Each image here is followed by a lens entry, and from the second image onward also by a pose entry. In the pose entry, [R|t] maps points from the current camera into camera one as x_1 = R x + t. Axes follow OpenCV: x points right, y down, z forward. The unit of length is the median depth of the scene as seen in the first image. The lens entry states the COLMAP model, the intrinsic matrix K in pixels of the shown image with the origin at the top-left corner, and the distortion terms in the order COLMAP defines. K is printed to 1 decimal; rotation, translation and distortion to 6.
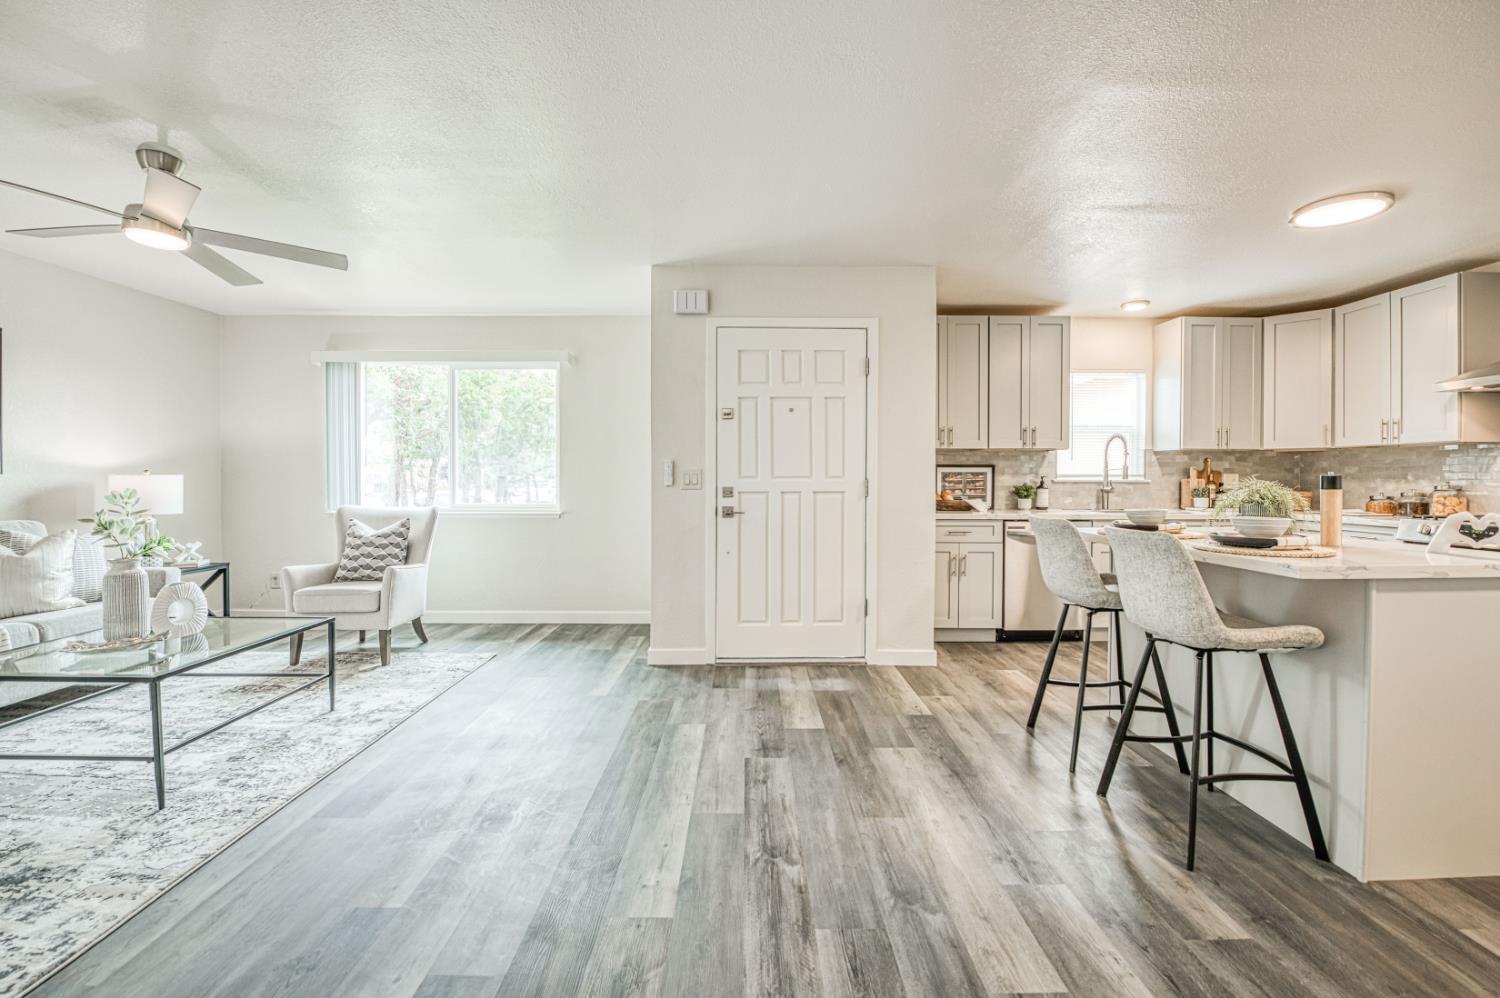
lens RADIAL K [[597.5, 0, 748.0], [0, 597.5, 485.7], [0, 0, 1]] dist [-0.008965, -0.005327]
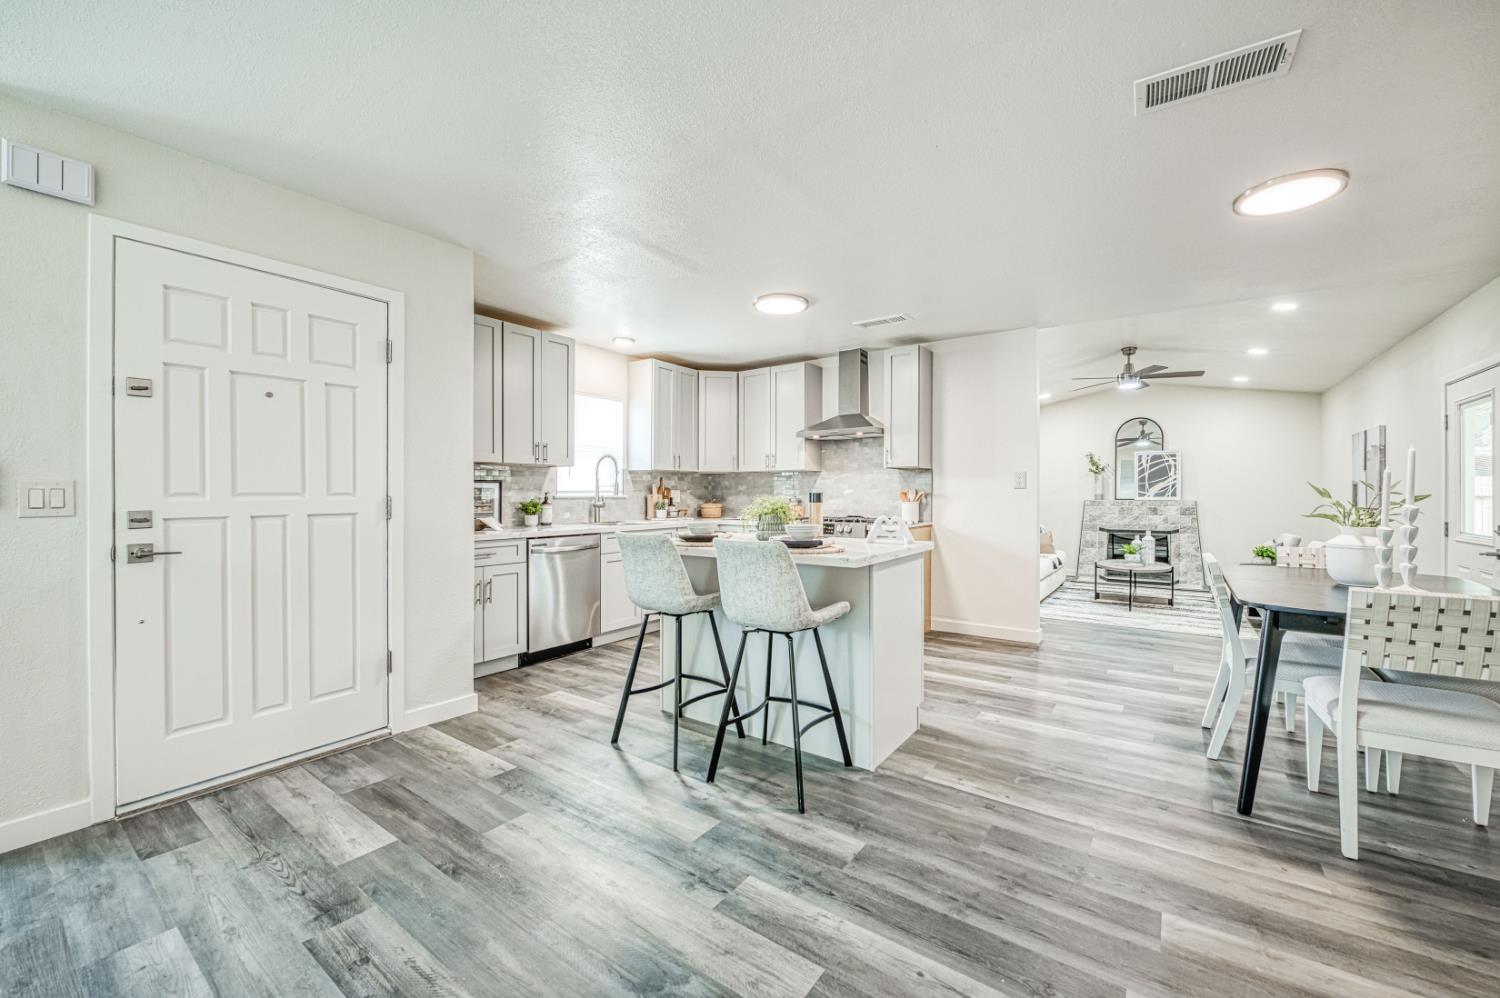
lens RADIAL K [[595.2, 0, 750.0], [0, 595.2, 499.0], [0, 0, 1]] dist [-0.002353, -0.005003]
pose [[0.587691, -0.008958, 0.809036, -0.145020], [0.010734, 0.999937, 0.003274, -0.005002], [-0.809014, 0.006761, 0.587750, 0.161077]]
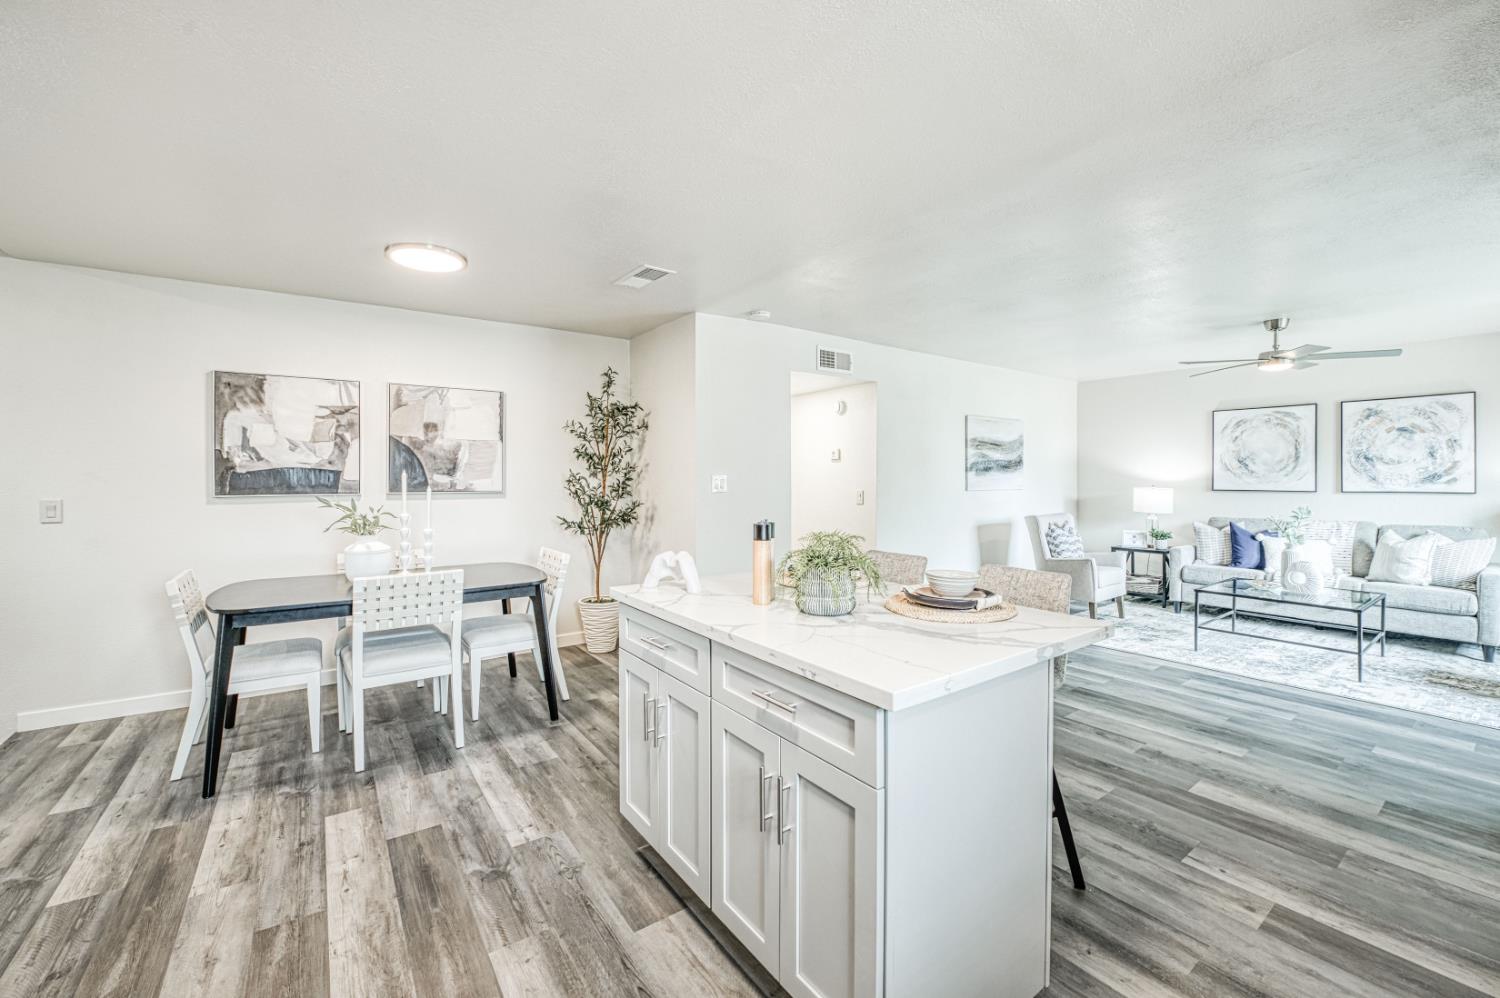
lens RADIAL K [[603.7, 0, 750.3], [0, 603.7, 484.4], [0, 0, 1]] dist [-0.021974, -0.000359]
pose [[-0.815585, 0.006593, -0.578600, 0.855288], [-0.006313, 0.999774, 0.020292, -0.052444], [0.578603, 0.020202, -0.815359, 0.964593]]
